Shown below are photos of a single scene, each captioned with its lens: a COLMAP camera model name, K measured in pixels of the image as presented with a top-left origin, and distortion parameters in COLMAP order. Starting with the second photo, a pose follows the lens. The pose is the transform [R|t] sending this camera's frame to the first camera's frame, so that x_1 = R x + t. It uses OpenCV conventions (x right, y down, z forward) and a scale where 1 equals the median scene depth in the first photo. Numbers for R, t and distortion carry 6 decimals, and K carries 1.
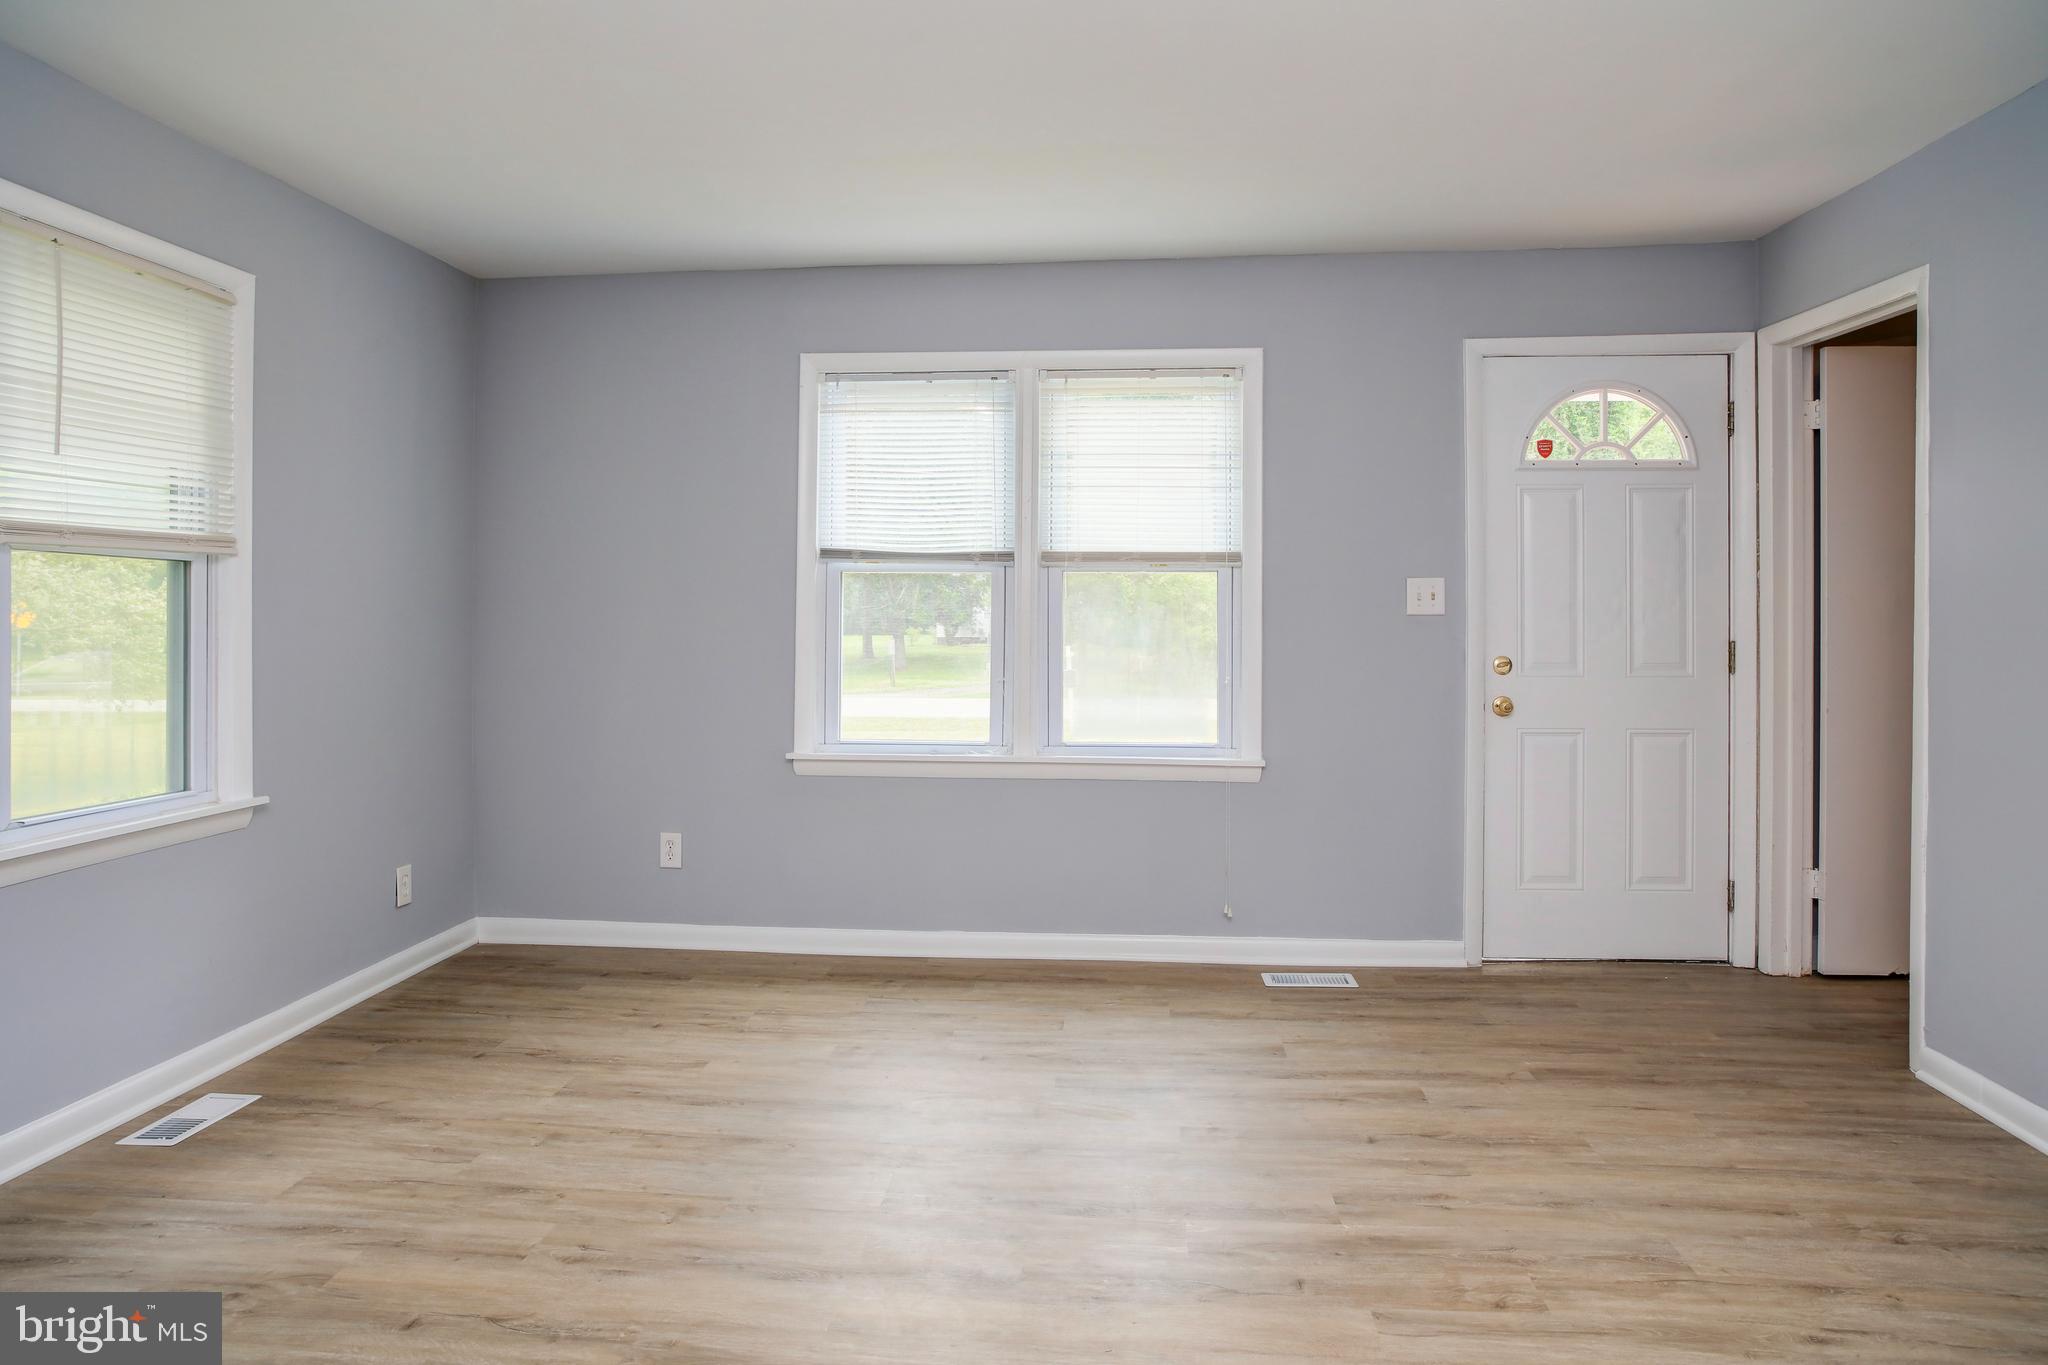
lens RADIAL K [[1277.2, 0, 1009.7], [0, 1277.2, 675.6], [0, 0, 1]] dist [-0.078143, 0.065269]
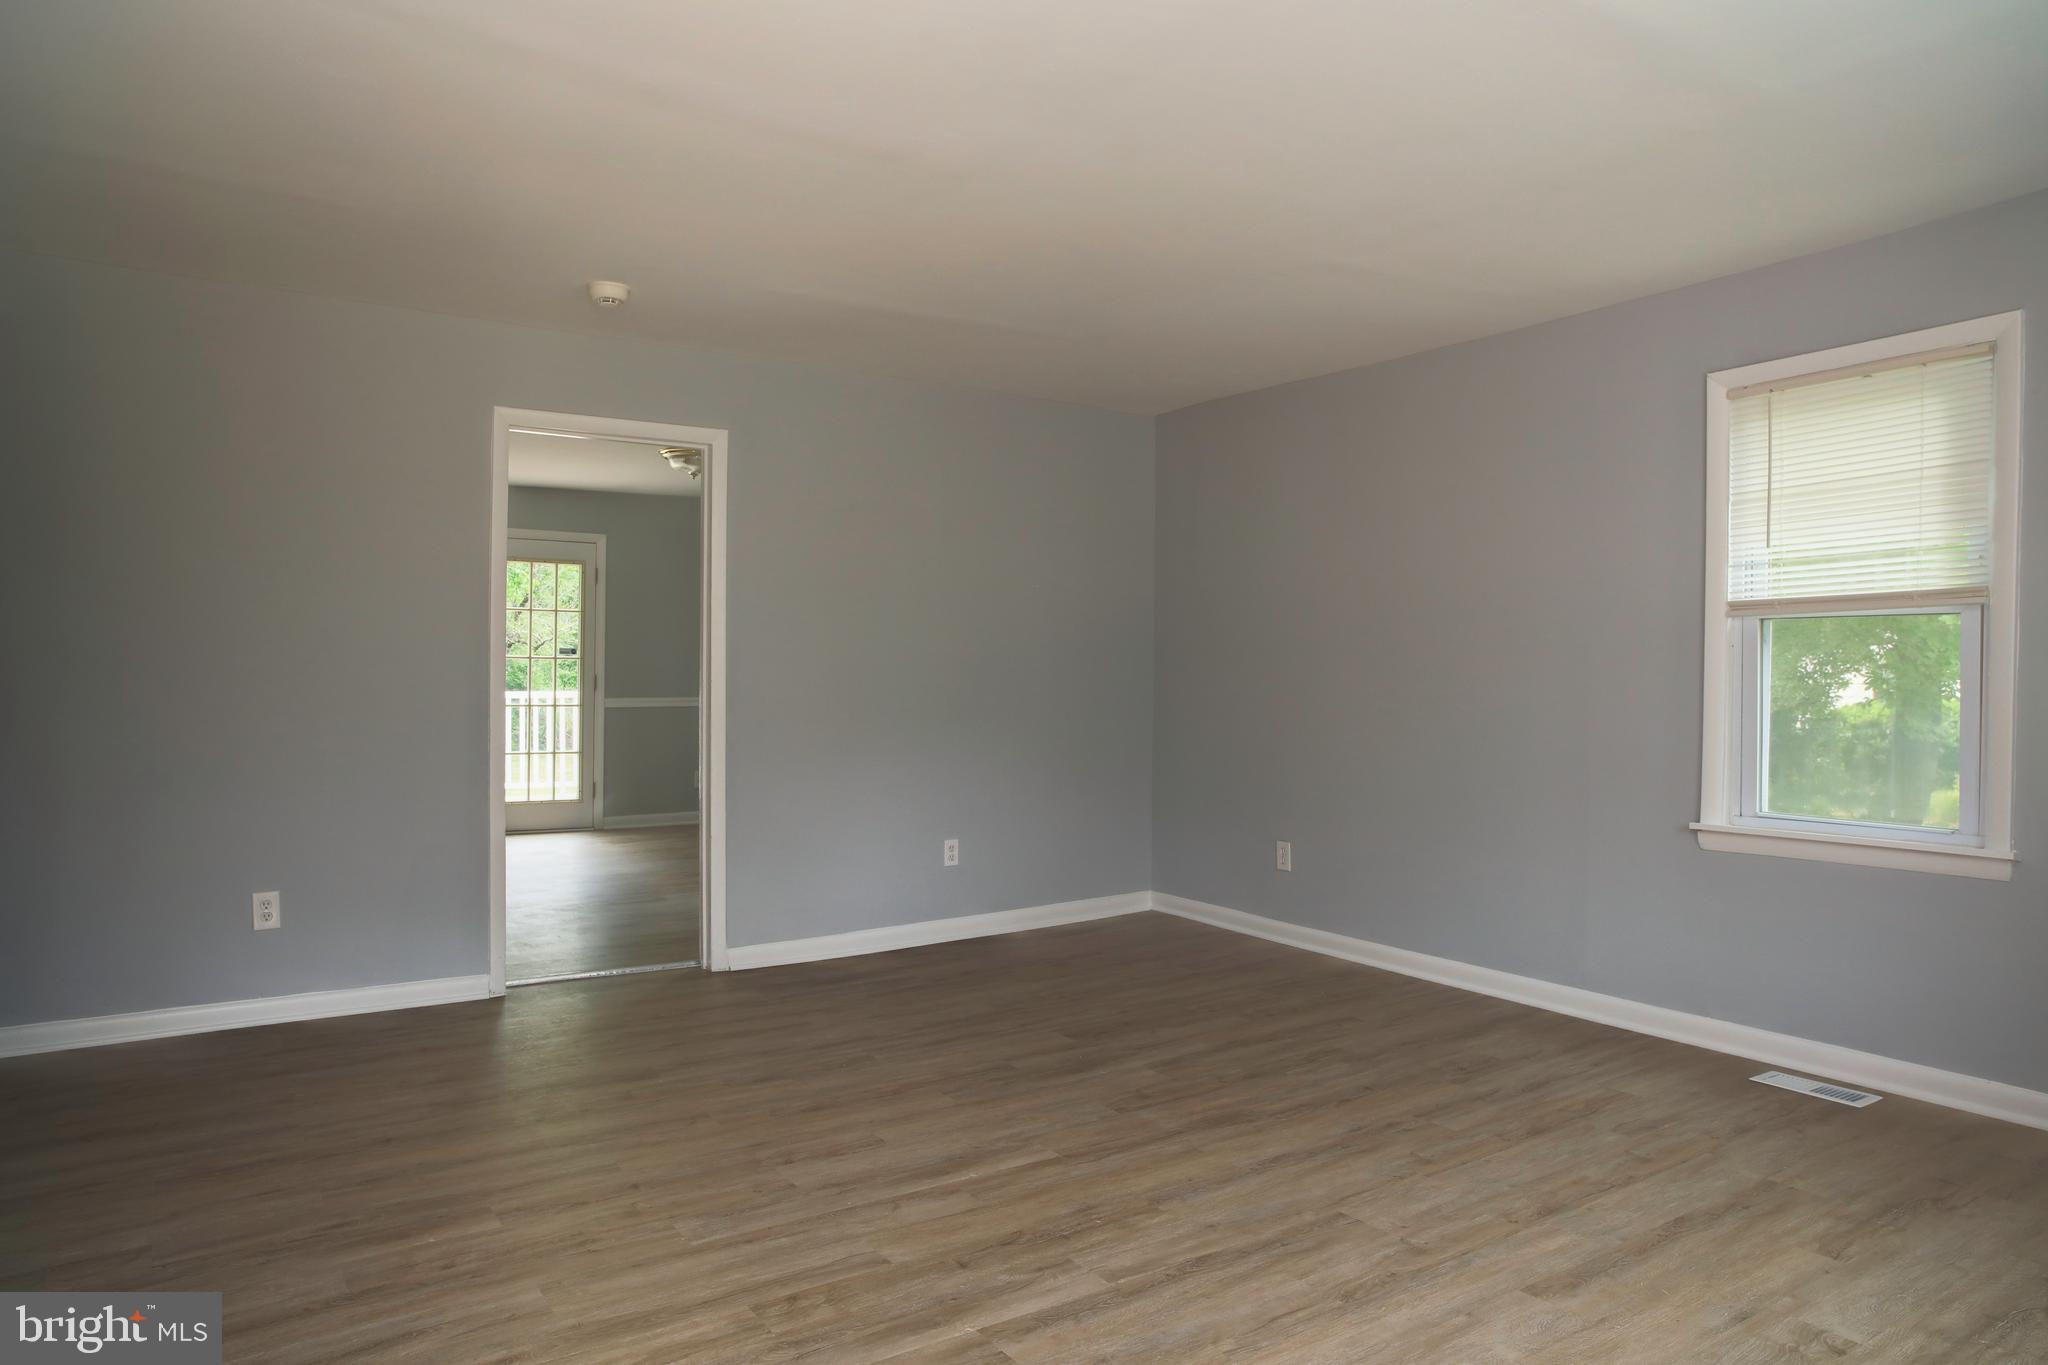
lens RADIAL K [[1277.2, 0, 1009.7], [0, 1277.2, 675.6], [0, 0, 1]] dist [-0.078143, 0.065269]
pose [[-0.782169, -0.004143, -0.623053, 0.816897], [-0.030850, 0.999009, 0.032086, -0.060461], [0.622302, 0.044318, -0.781522, 1.718822]]
